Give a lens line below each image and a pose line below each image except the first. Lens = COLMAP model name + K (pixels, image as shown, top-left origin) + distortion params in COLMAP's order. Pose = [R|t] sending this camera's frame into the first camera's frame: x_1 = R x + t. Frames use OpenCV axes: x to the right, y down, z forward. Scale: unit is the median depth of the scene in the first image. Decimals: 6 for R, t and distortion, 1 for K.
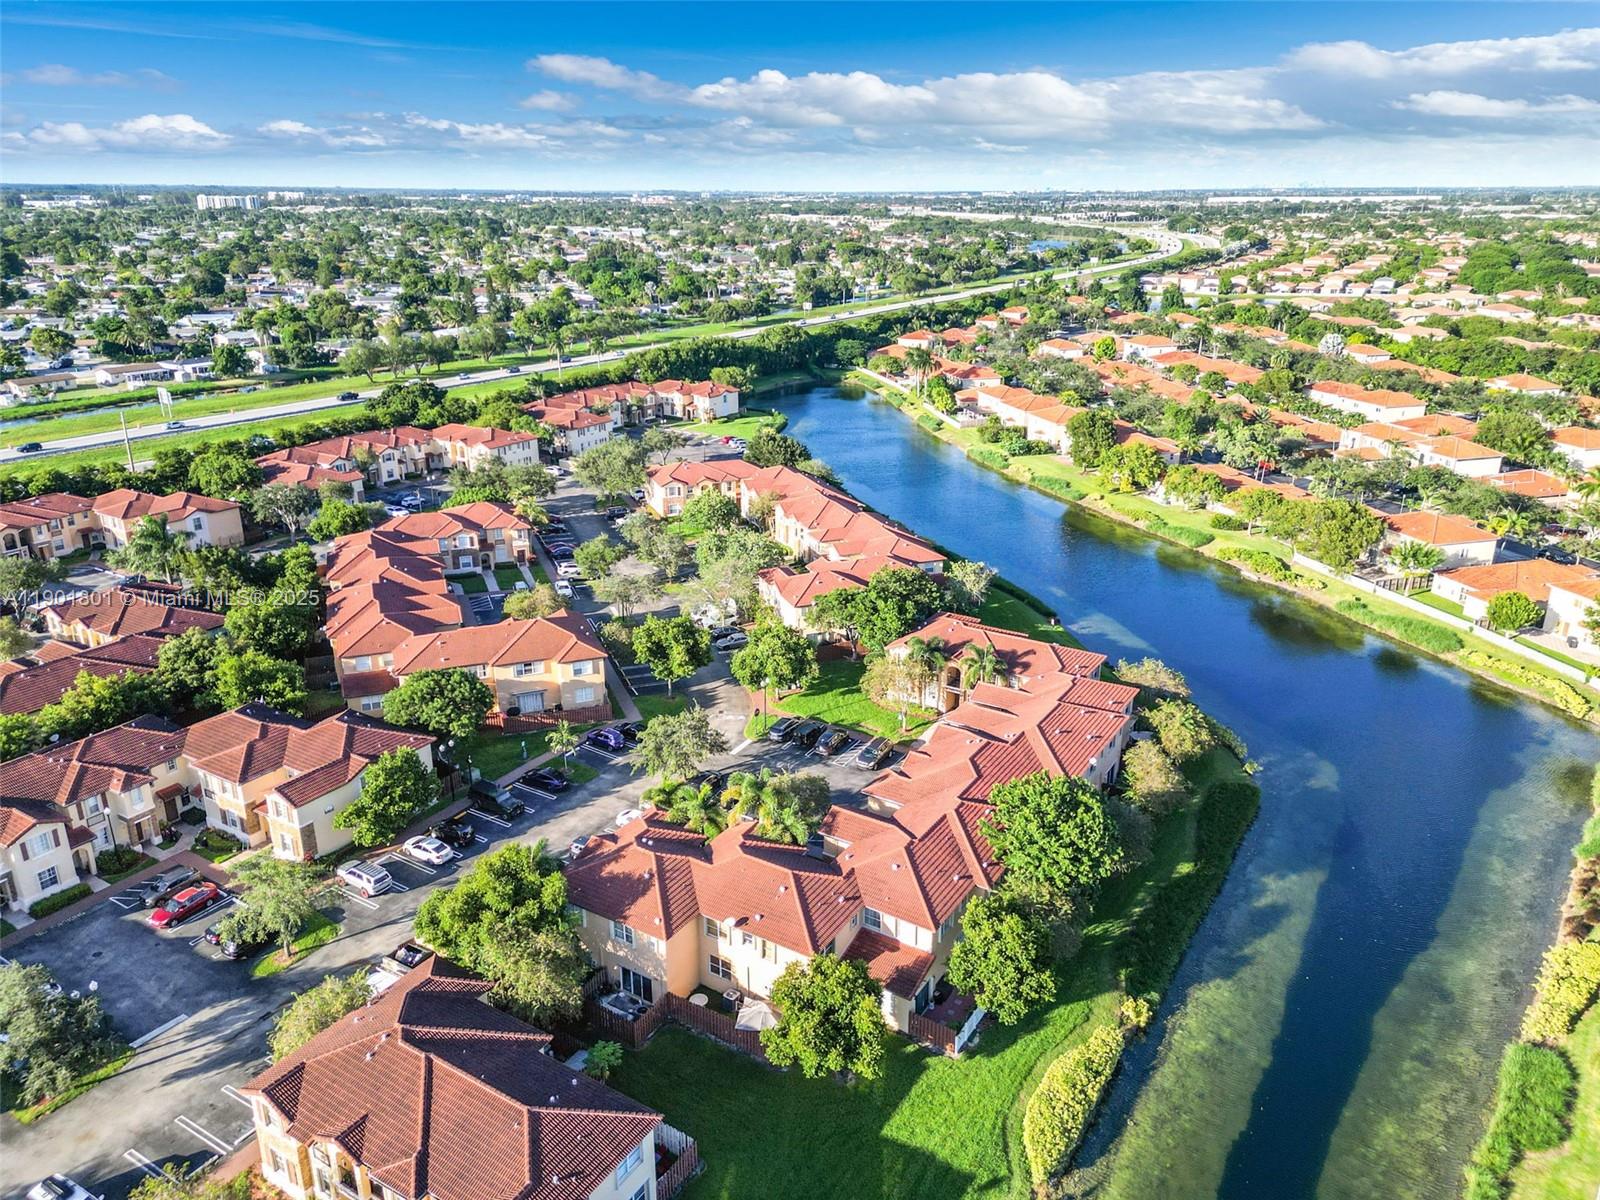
lens RADIAL K [[1149.9, 0, 779.3], [0, 1149.9, 604.2], [0, 0, 1]] dist [0.070674, -0.061667]
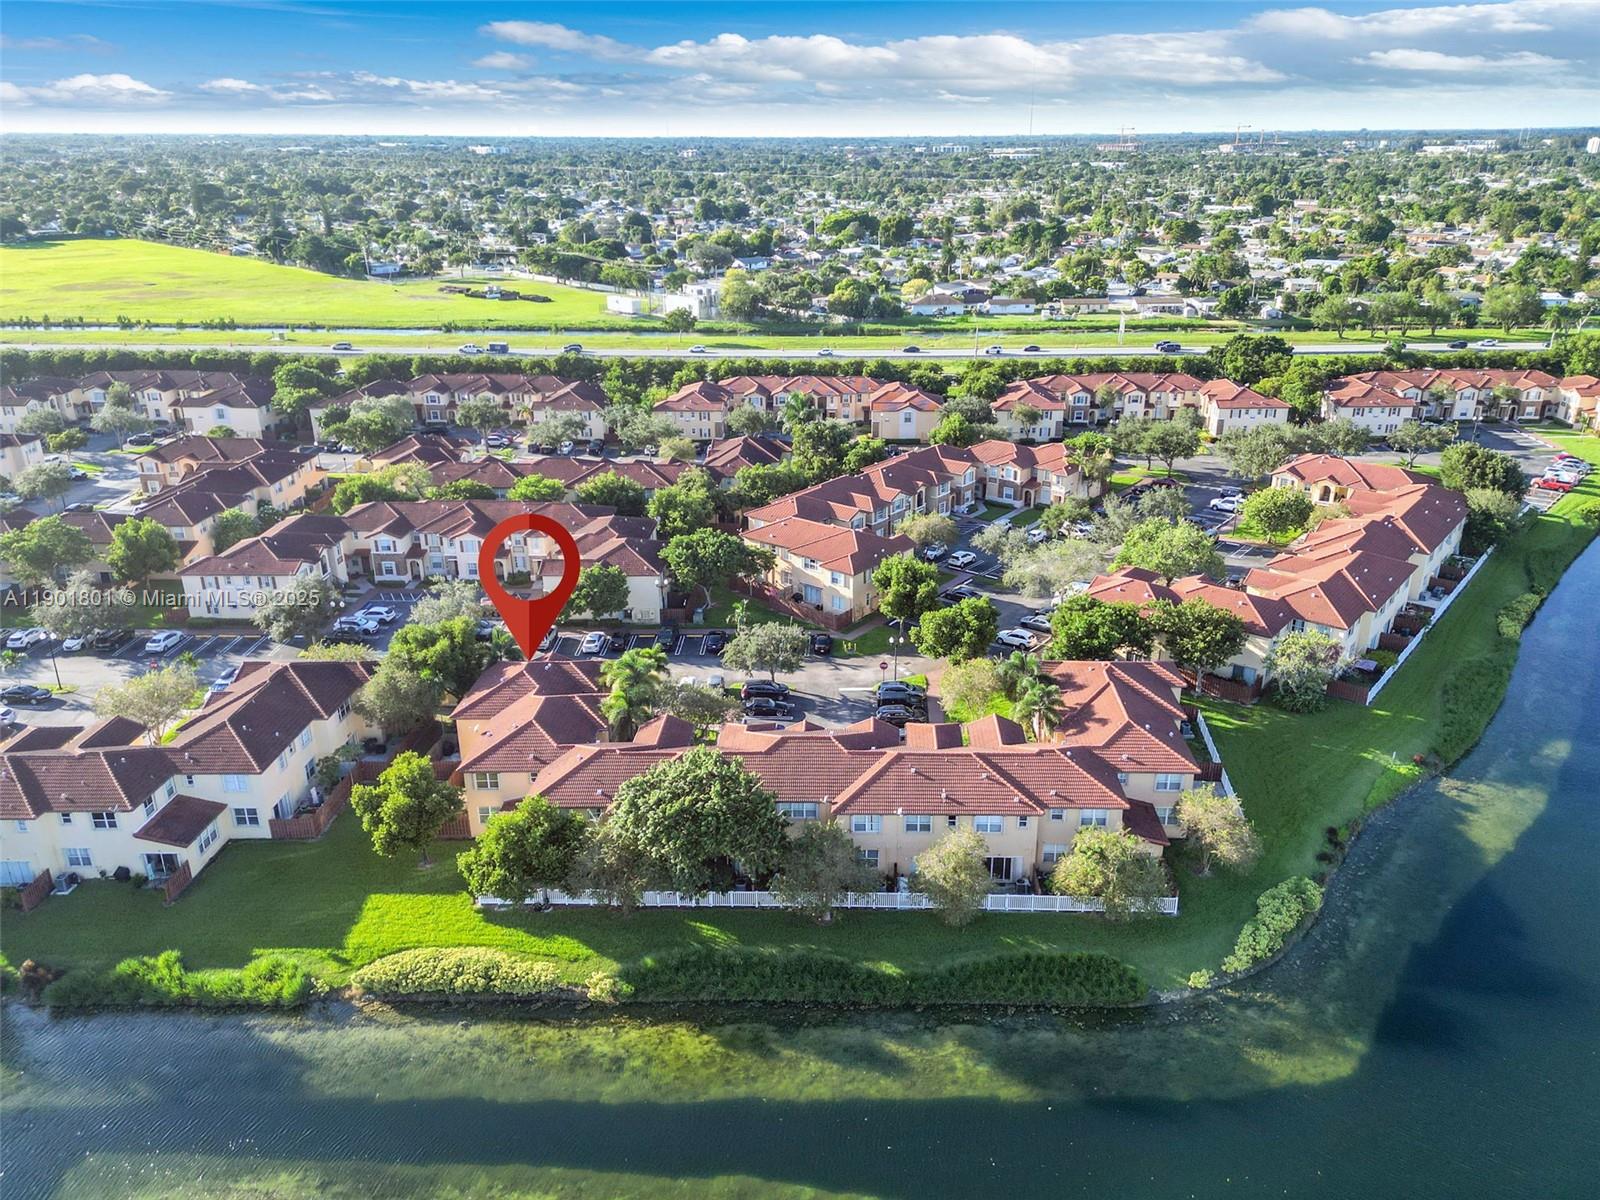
lens RADIAL K [[1103.0, 0, 814.5], [0, 1103.0, 595.5], [0, 0, 1]] dist [0.110013, -0.113671]
pose [[0.518381, 0.317027, -0.794213, 0.899504], [-0.278824, 0.940648, 0.193492, -0.175357], [0.808417, 0.121143, 0.576009, 0.463391]]
